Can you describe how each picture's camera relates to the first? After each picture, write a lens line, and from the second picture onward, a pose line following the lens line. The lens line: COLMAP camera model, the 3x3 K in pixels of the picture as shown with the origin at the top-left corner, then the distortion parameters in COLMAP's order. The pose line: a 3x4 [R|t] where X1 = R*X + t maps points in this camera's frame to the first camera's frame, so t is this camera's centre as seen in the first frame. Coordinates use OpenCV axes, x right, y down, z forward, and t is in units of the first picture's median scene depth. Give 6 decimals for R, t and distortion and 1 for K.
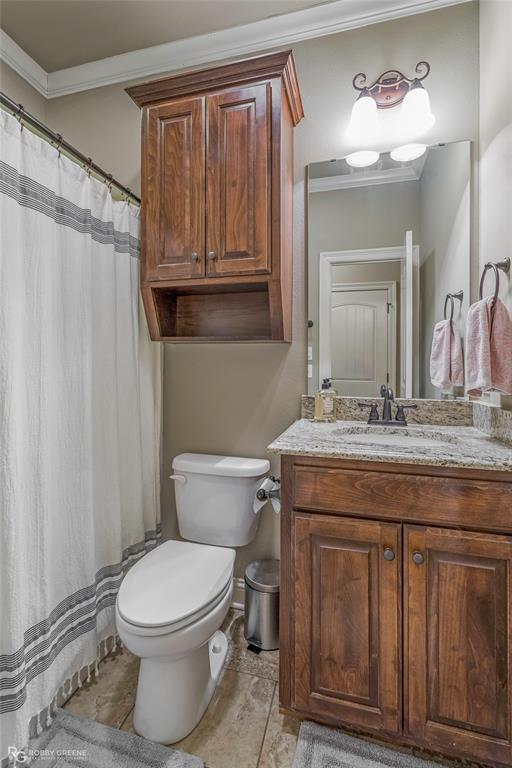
lens RADIAL K [[358.7, 0, 256.0], [0, 358.7, 384.0], [0, 0, 1]] dist [-0.026093, -0.000660]
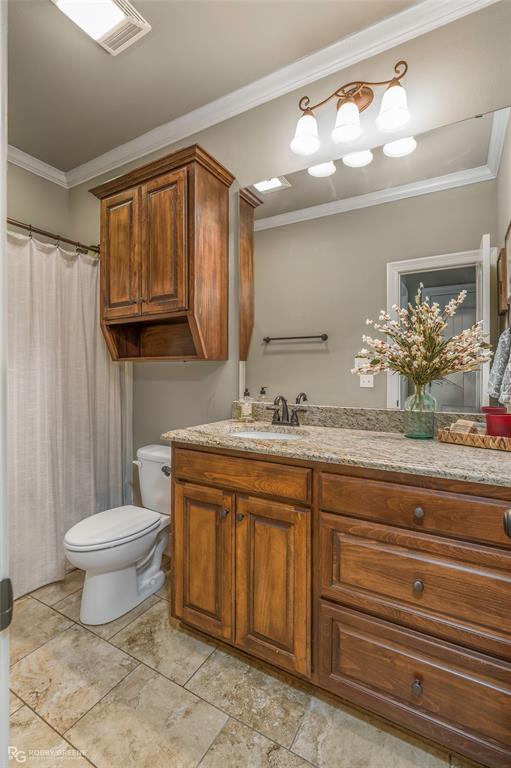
lens RADIAL K [[352.1, 0, 255.5], [0, 352.1, 384.0], [0, 0, 1]] dist [-0.018906, -0.000150]
pose [[0.974507, -0.007113, -0.224245, 0.533825], [-0.000936, 0.999360, -0.035765, 0.016111], [0.224356, 0.035063, 0.973876, -0.197530]]
